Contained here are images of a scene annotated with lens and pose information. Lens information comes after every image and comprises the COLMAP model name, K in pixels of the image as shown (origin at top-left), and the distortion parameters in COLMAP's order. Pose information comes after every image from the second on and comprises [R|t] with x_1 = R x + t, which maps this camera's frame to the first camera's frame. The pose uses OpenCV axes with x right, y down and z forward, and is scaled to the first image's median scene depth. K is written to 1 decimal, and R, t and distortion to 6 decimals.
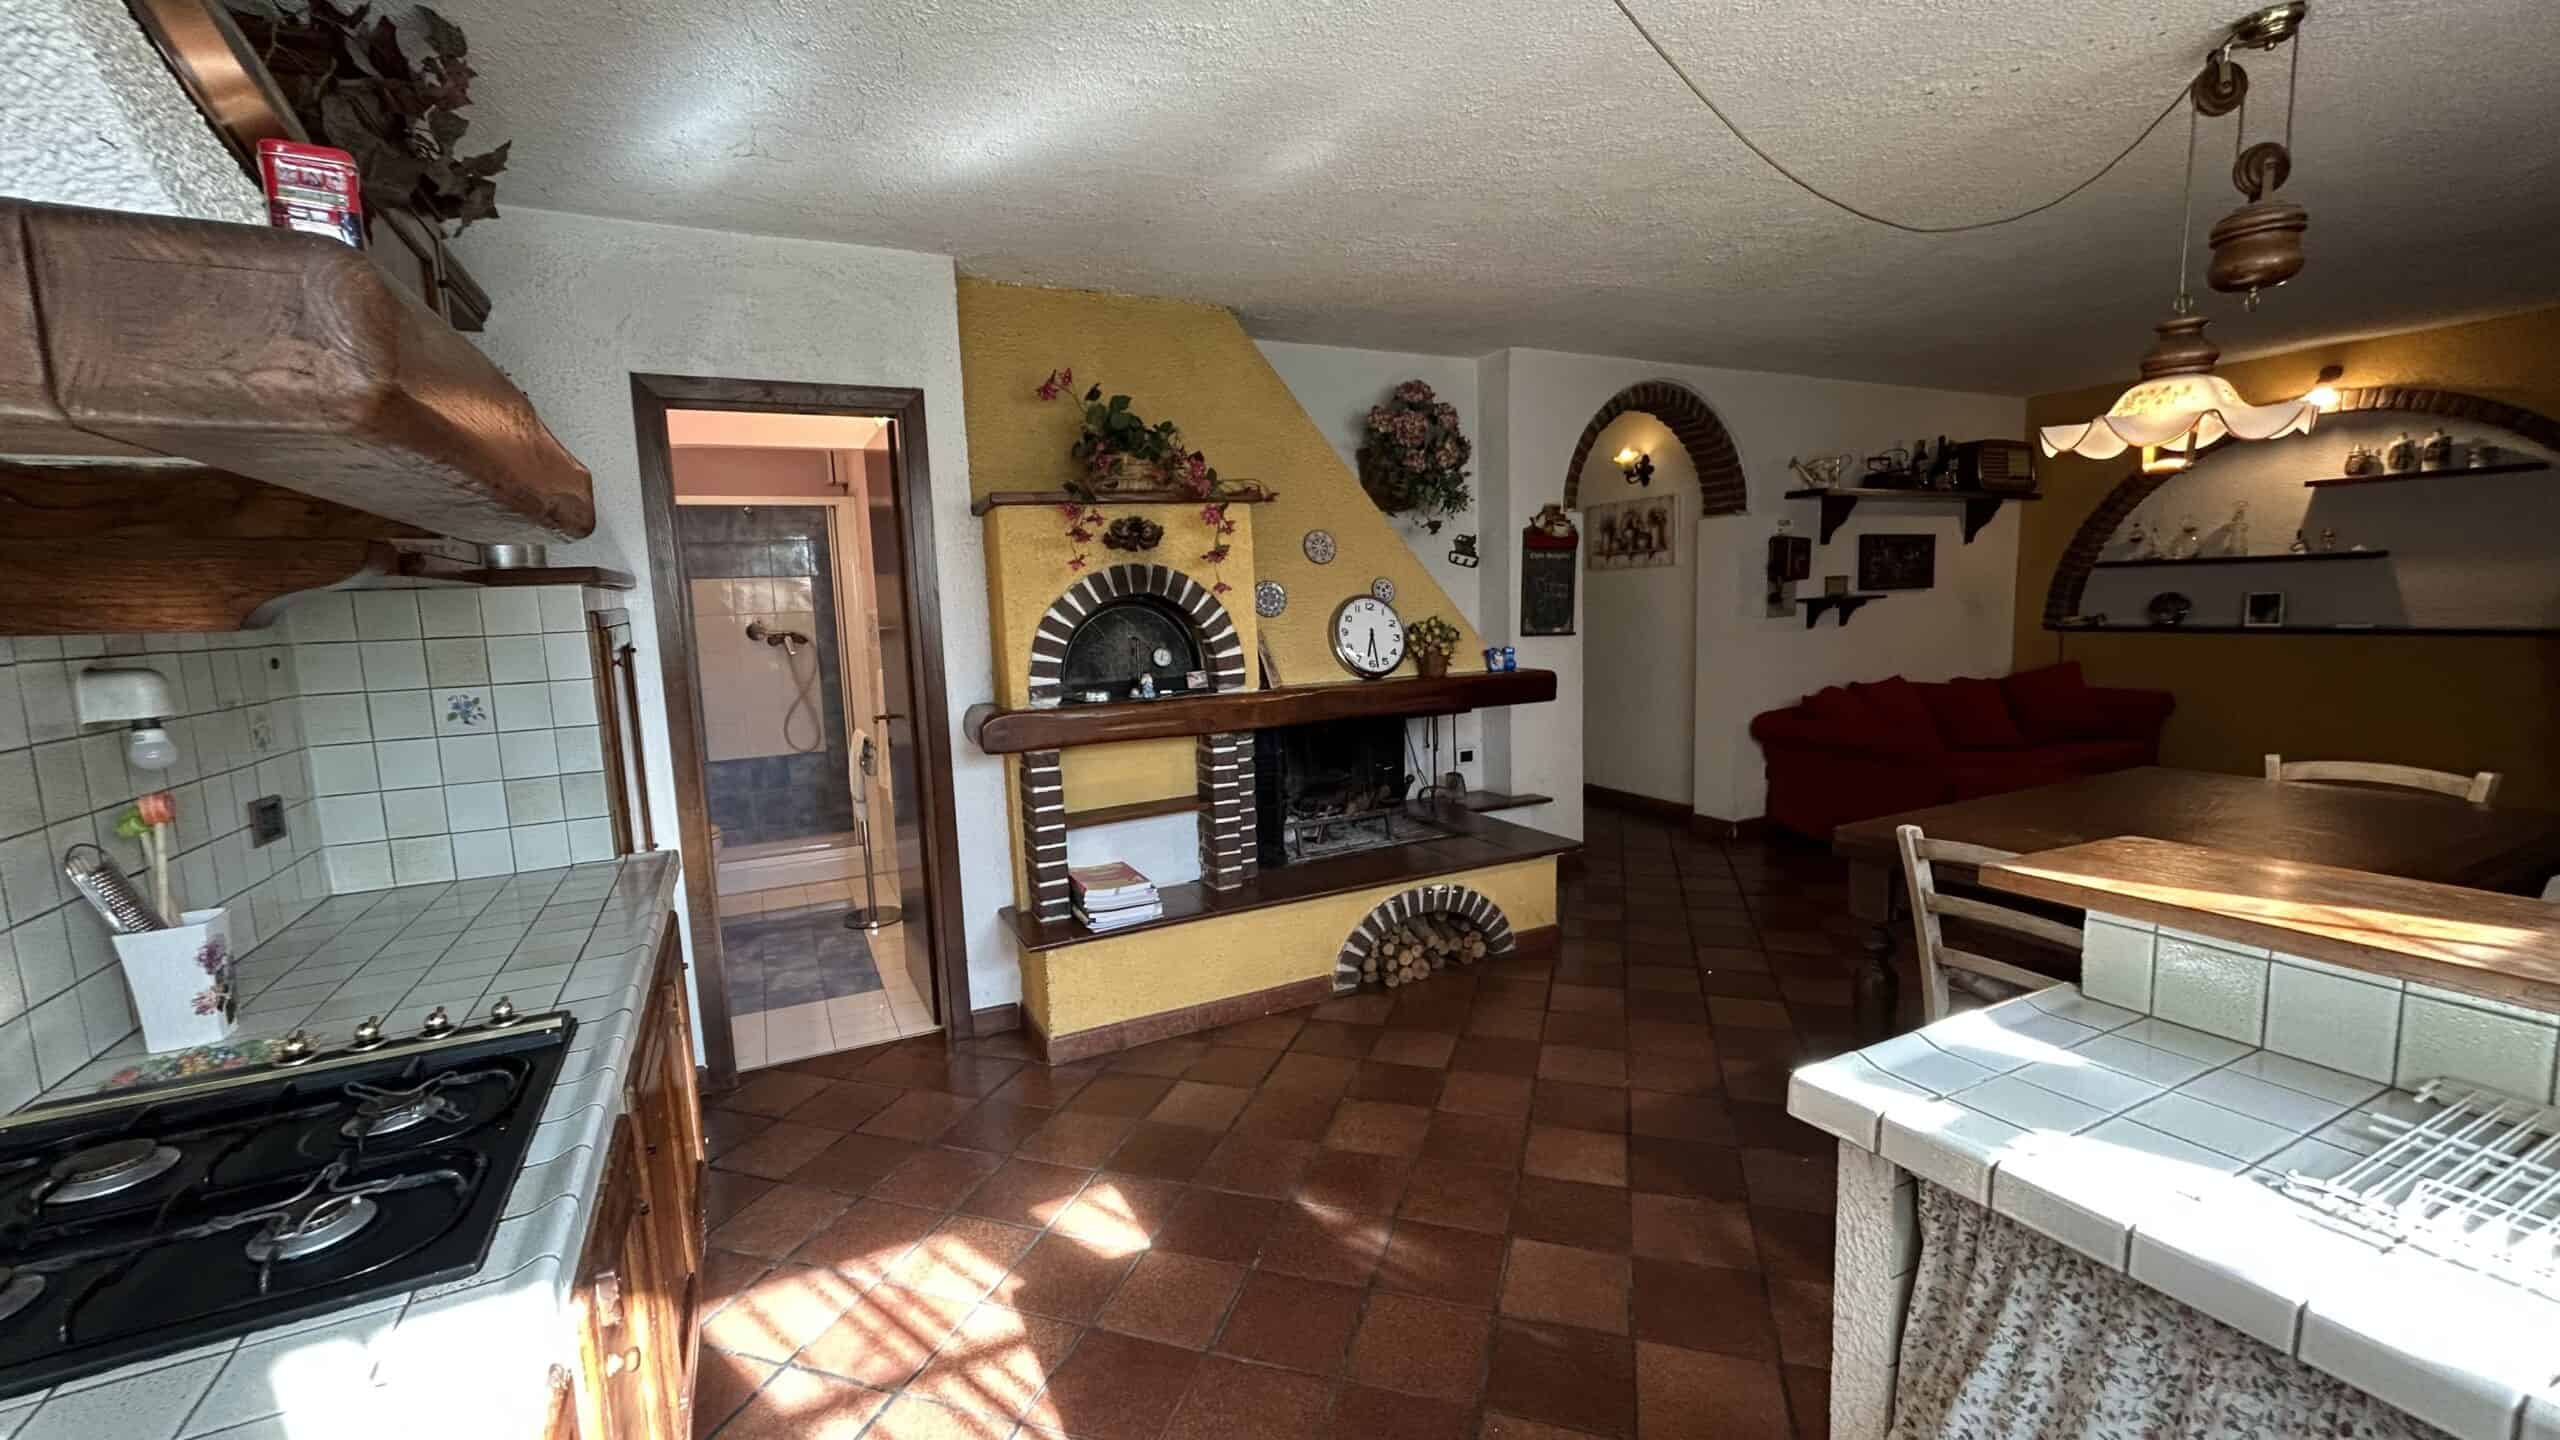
lens RADIAL K [[1036.3, 0, 1267.0], [0, 1036.3, 735.3], [0, 0, 1]] dist [-0.001075, 0.000155]
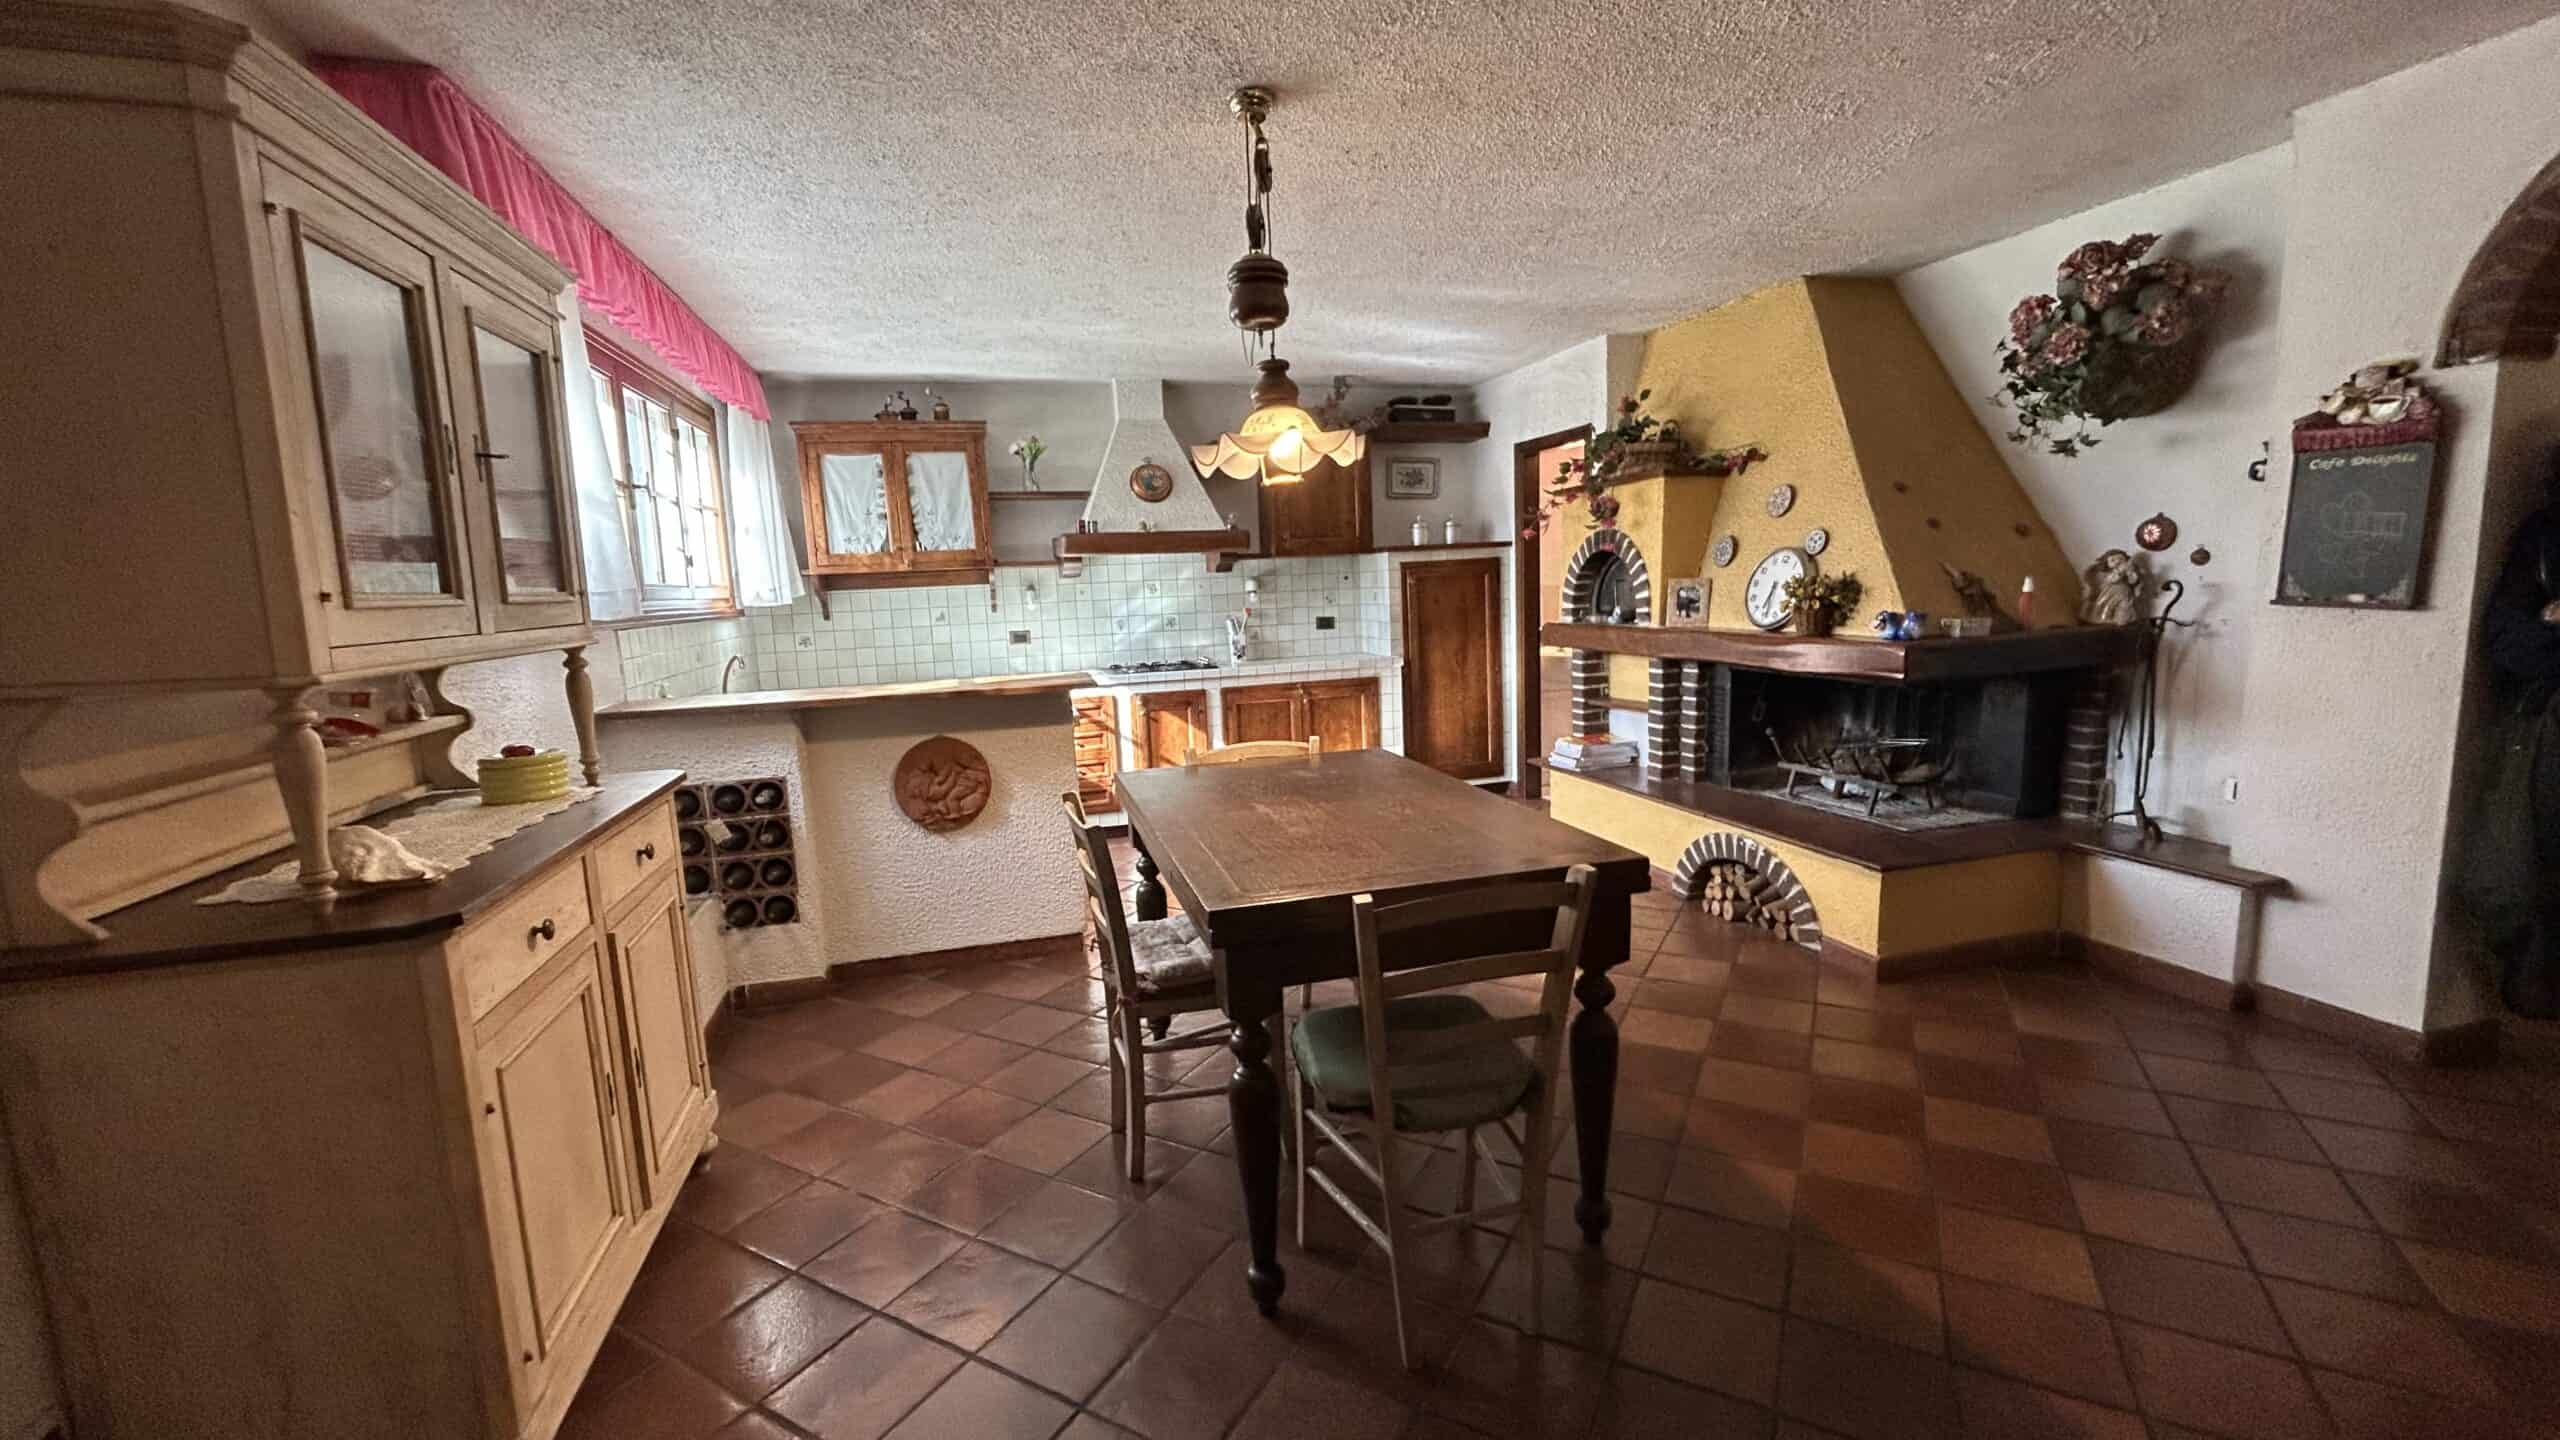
lens RADIAL K [[1036.3, 0, 1283.4], [0, 1036.3, 720.1], [0, 0, 1]] dist [-0.001075, 0.000155]
pose [[-0.172962, 0.169247, -0.970278, 1.224119], [-0.092334, 0.978001, 0.187053, -0.117087], [0.980591, 0.121942, -0.153530, 0.711752]]
